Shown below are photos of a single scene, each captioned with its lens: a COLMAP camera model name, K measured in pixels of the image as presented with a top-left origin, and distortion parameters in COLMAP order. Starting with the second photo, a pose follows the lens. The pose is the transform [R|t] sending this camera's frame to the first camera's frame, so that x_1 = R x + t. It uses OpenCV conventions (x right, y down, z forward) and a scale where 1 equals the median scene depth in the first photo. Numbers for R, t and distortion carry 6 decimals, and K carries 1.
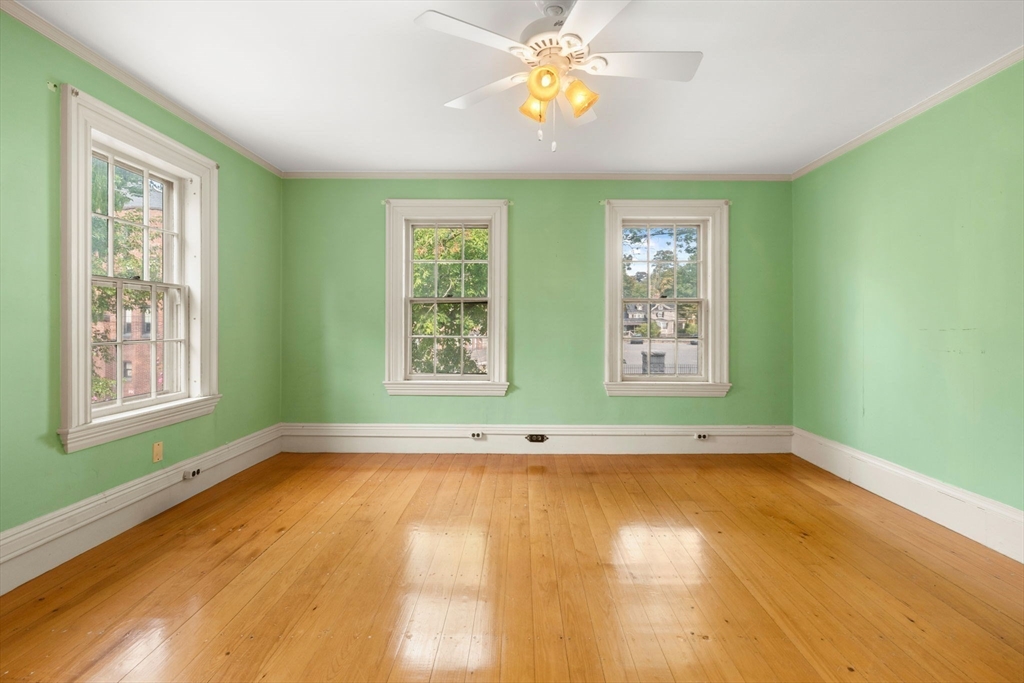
lens RADIAL K [[466.0, 0, 518.9], [0, 466.0, 322.2], [0, 0, 1]] dist [-0.021485, 0.008749]
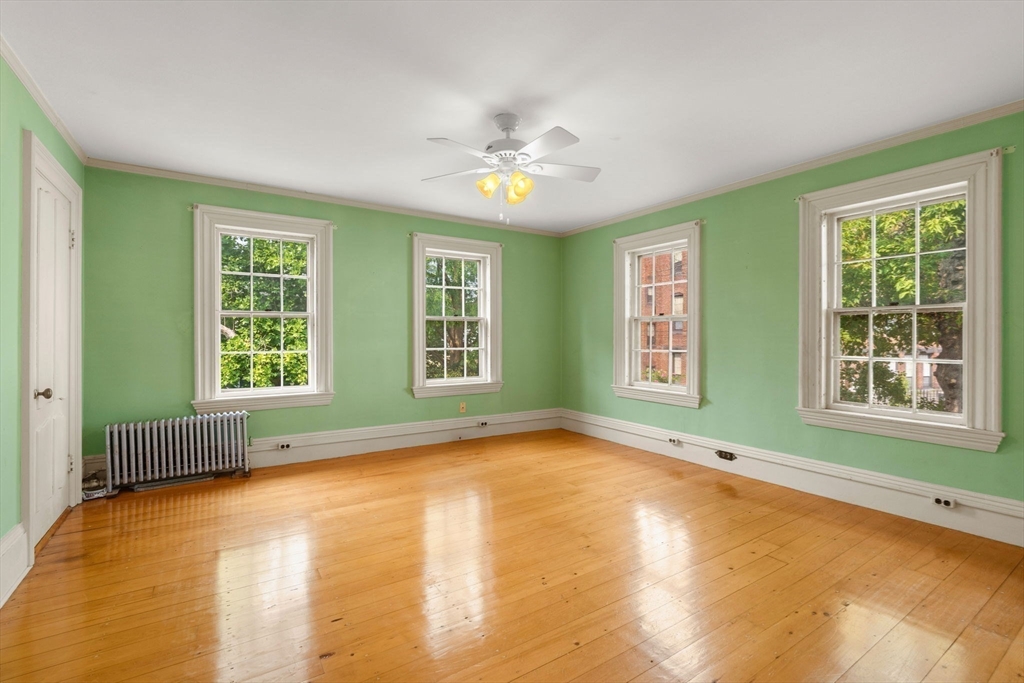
lens RADIAL K [[469.0, 0, 528.0], [0, 469.0, 330.3], [0, 0, 1]] dist [-0.000116, 0.000233]
pose [[0.564117, -0.015094, -0.825557, 0.634044], [0.003285, 0.999866, -0.016036, -0.001085], [0.825688, 0.006334, 0.564091, 0.093834]]
